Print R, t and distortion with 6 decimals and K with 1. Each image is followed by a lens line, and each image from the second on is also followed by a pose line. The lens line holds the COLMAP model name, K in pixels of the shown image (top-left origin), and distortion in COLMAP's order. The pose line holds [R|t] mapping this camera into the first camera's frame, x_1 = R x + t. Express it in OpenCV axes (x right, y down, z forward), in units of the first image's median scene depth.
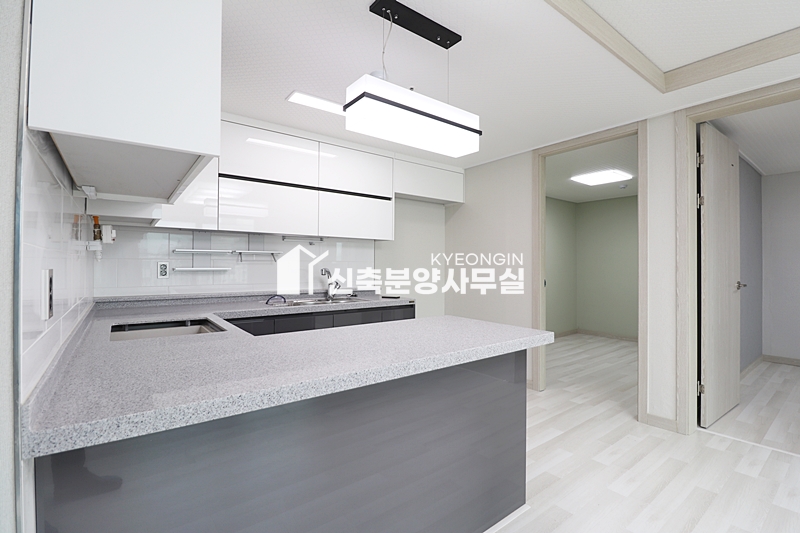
lens RADIAL K [[368.8, 0, 405.1], [0, 368.8, 261.5], [0, 0, 1]] dist [-0.003912, -0.010176]
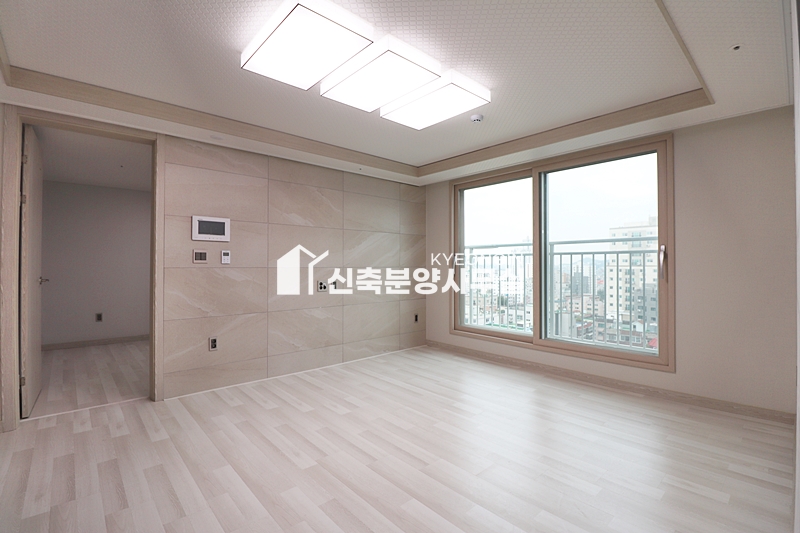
lens RADIAL K [[368.8, 0, 403.0], [0, 368.8, 262.3], [0, 0, 1]] dist [-0.003912, -0.010176]
pose [[-0.083300, 0.004703, 0.996513, -0.273371], [-0.012515, 0.999905, -0.005765, 0.003347], [-0.996446, -0.012952, -0.083234, 0.016378]]
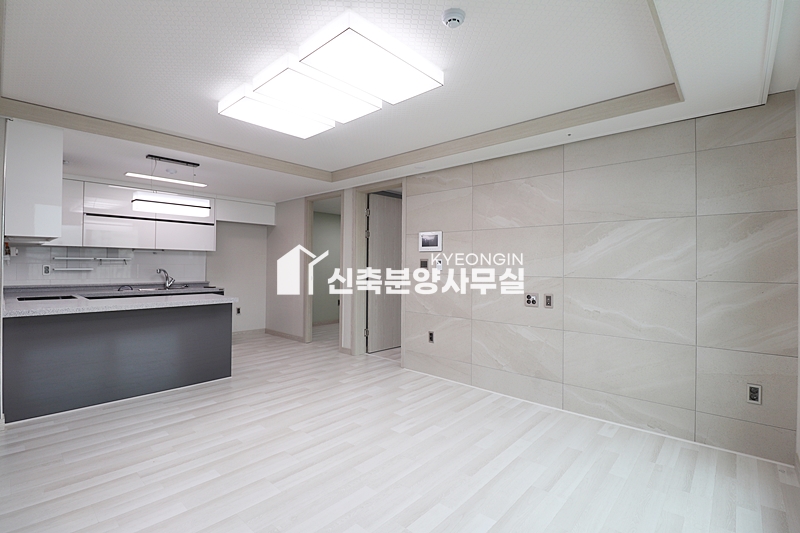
lens RADIAL K [[368.8, 0, 402.7], [0, 368.8, 260.1], [0, 0, 1]] dist [-0.003912, -0.010176]
pose [[0.984000, 0.006699, 0.178044, 0.613646], [-0.006658, 0.999977, -0.000823, -0.029851], [-0.178046, -0.000376, 0.984022, -0.880093]]
